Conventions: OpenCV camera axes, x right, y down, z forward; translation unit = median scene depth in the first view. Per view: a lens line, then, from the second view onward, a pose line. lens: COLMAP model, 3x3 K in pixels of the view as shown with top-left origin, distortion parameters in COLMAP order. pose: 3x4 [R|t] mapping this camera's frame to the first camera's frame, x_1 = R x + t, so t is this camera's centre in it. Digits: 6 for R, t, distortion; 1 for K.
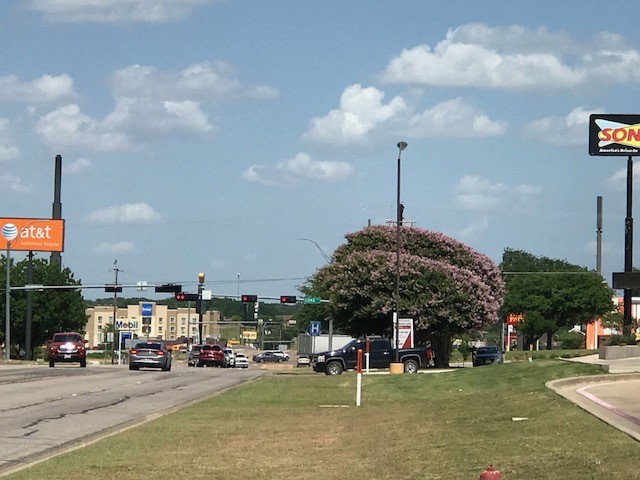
lens RADIAL K [[2792.2, 0, 320.0], [0, 2792.2, 240.0], [0, 0, 1]] dist [-0.001909, -0.003036]
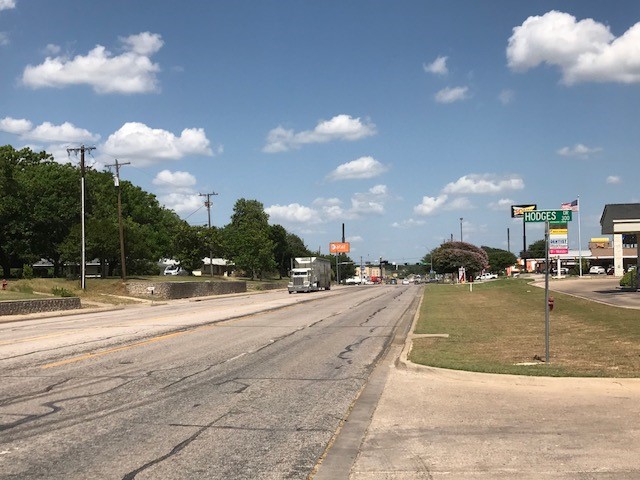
lens RADIAL K [[989.9, 0, 320.0], [0, 989.9, 240.0], [0, 0, 1]] dist [0.358928, -1.074728]
pose [[0.996263, -0.044266, -0.074170, -0.036152], [0.044035, 0.999019, -0.004746, -0.006109], [0.074307, 0.001462, 0.997234, -0.176606]]
